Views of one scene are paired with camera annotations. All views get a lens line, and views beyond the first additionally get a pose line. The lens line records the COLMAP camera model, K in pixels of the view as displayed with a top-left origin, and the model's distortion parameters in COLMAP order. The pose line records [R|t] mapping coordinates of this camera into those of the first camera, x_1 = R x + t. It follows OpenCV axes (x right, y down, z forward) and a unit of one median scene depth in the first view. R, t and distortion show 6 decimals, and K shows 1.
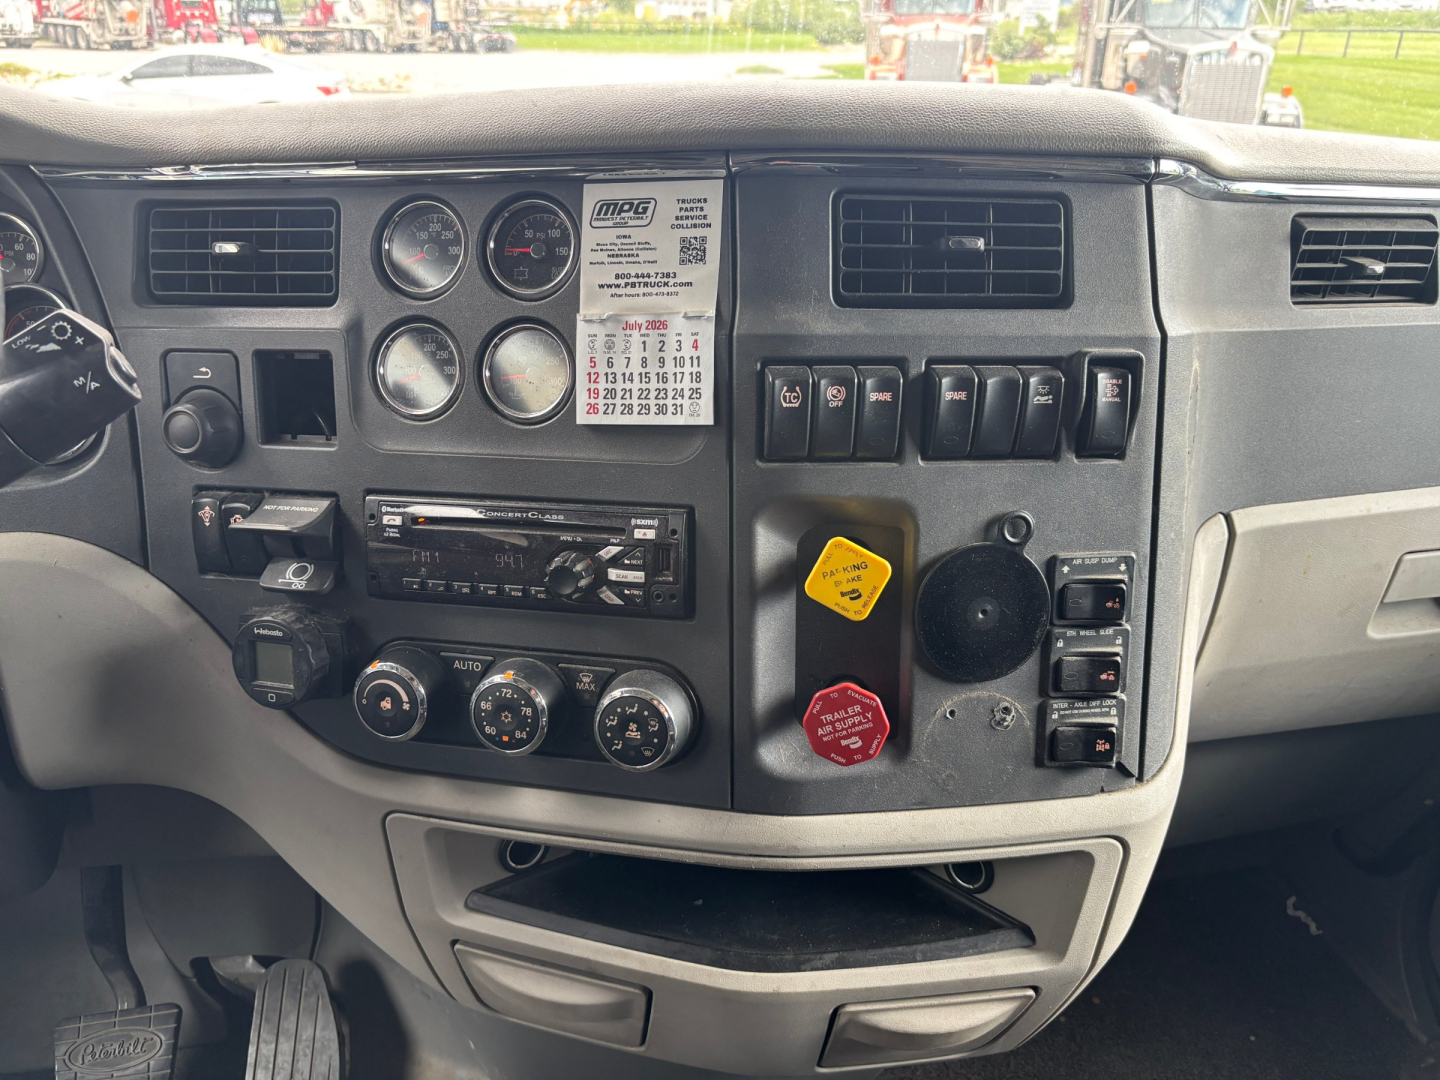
lens RADIAL K [[1097.6, 0, 719.6], [0, 1097.6, 534.2], [0, 0, 1]] dist [0.045969, -0.061216]
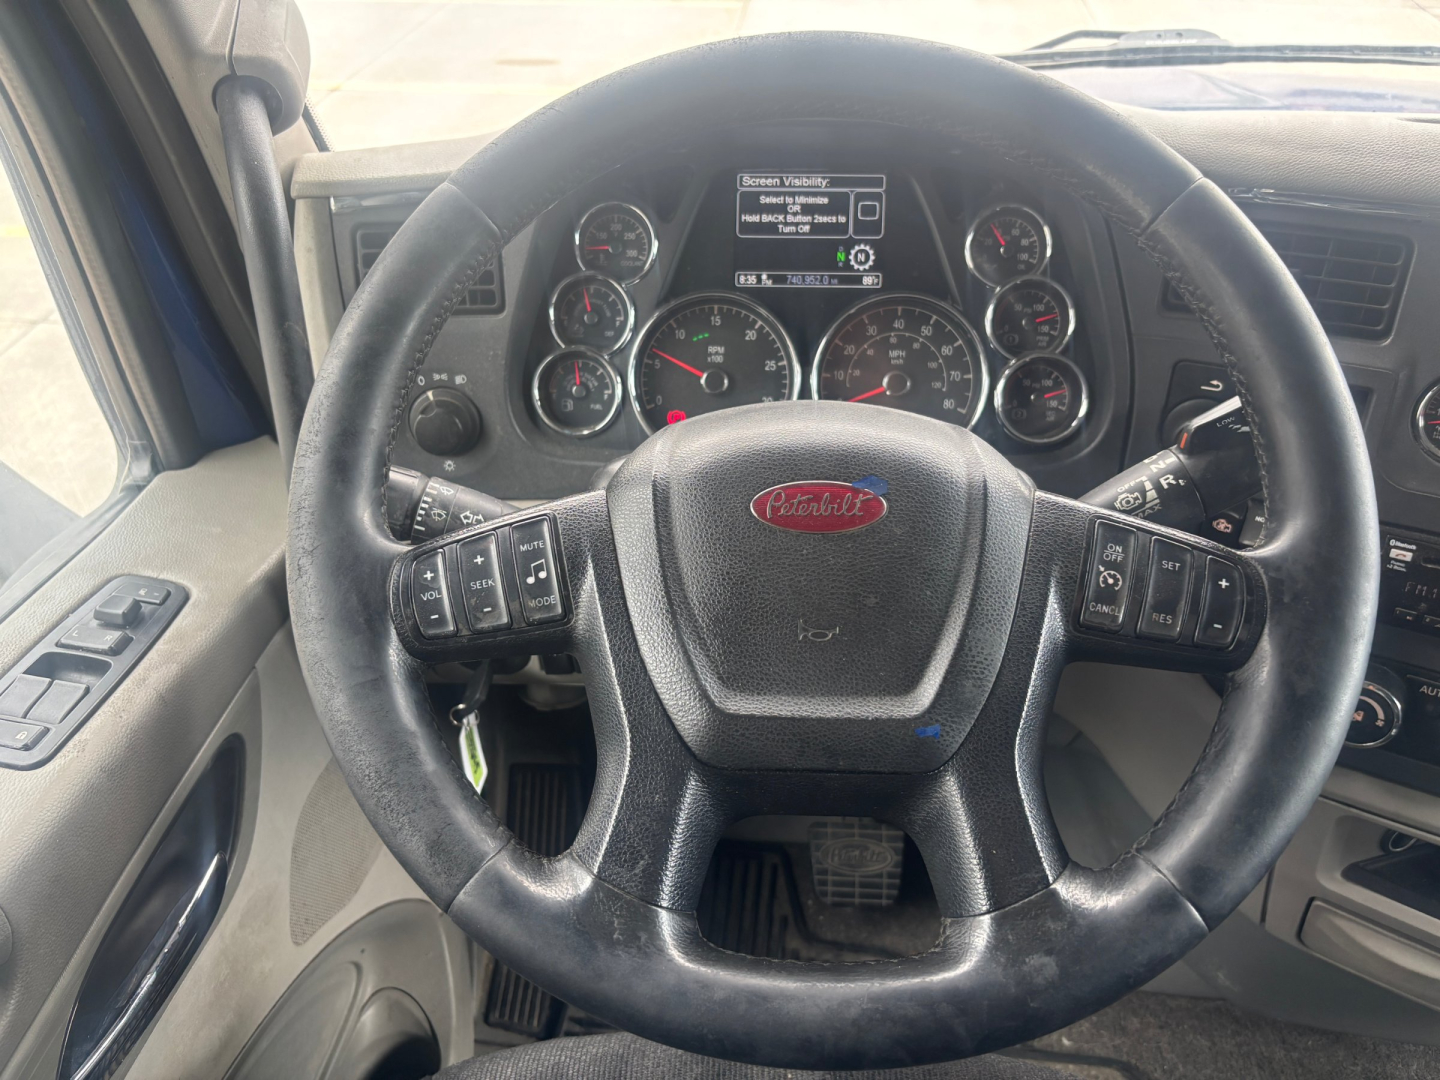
lens RADIAL K [[1097.6, 0, 689.5], [0, 1097.6, 543.0], [0, 0, 1]] dist [0.045969, -0.061216]
pose [[0.947377, 0.150288, -0.282648, -0.647129], [-0.082062, 0.967457, 0.239358, -0.221483], [0.309422, -0.203567, 0.928880, -0.186932]]
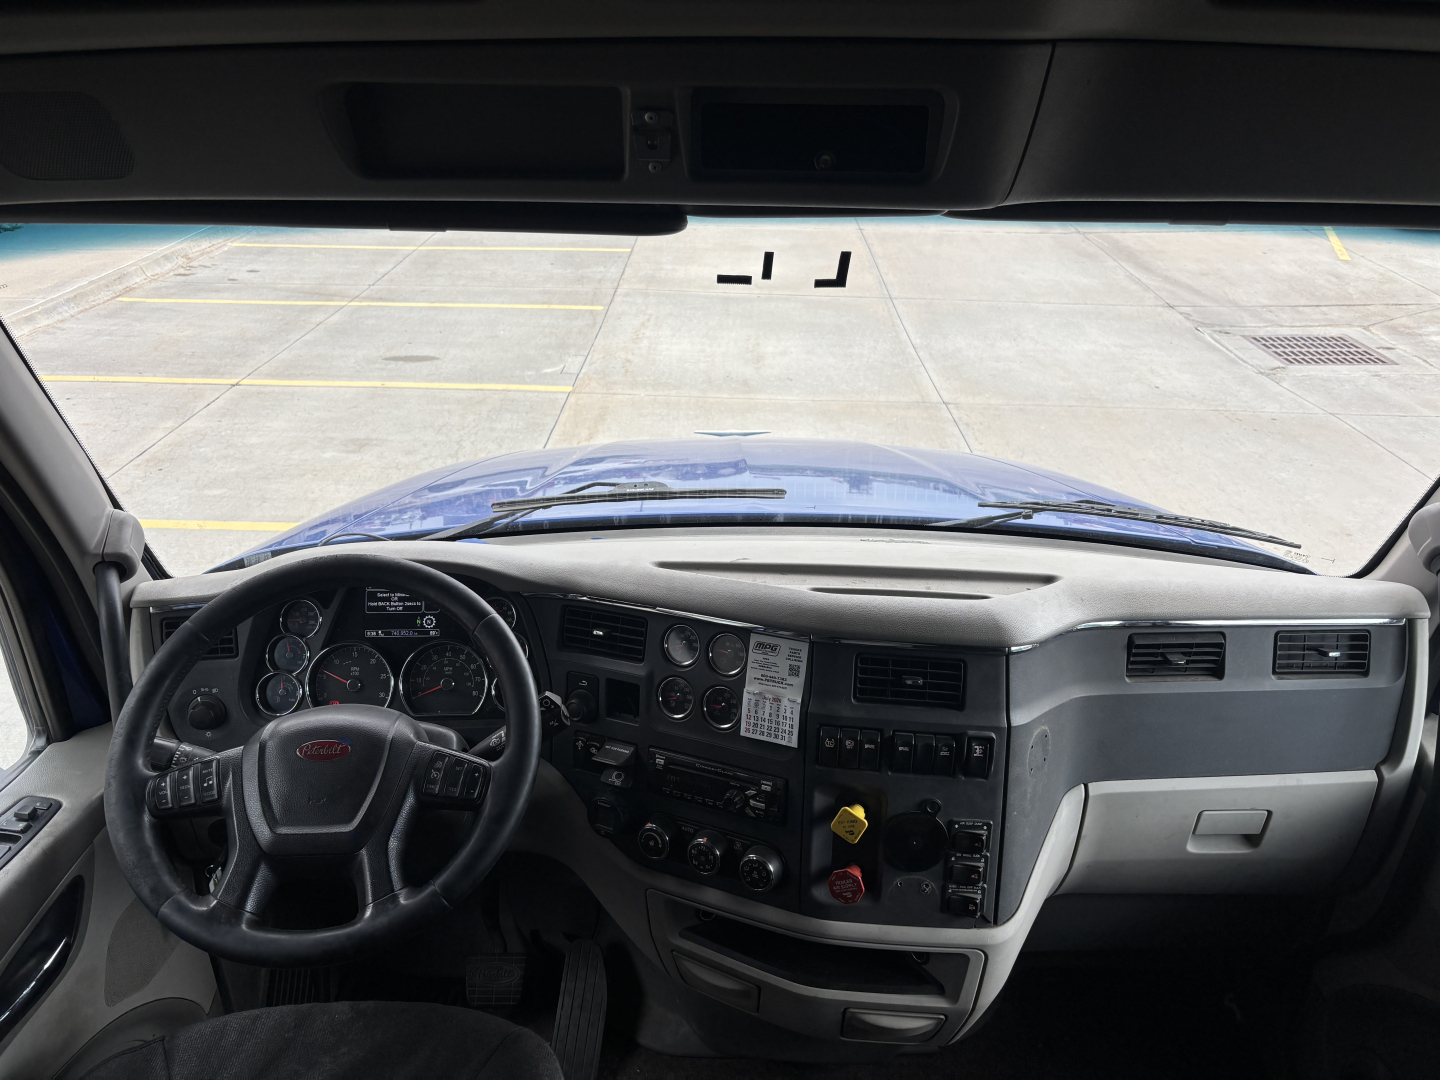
lens RADIAL K [[1097.6, 0, 704.8], [0, 1097.6, 542.3], [0, 0, 1]] dist [0.045969, -0.061216]
pose [[0.973746, 0.069571, -0.216747, 0.251678], [-0.066577, 0.997558, 0.021093, -0.517882], [0.217686, -0.006109, 0.976000, -1.183324]]
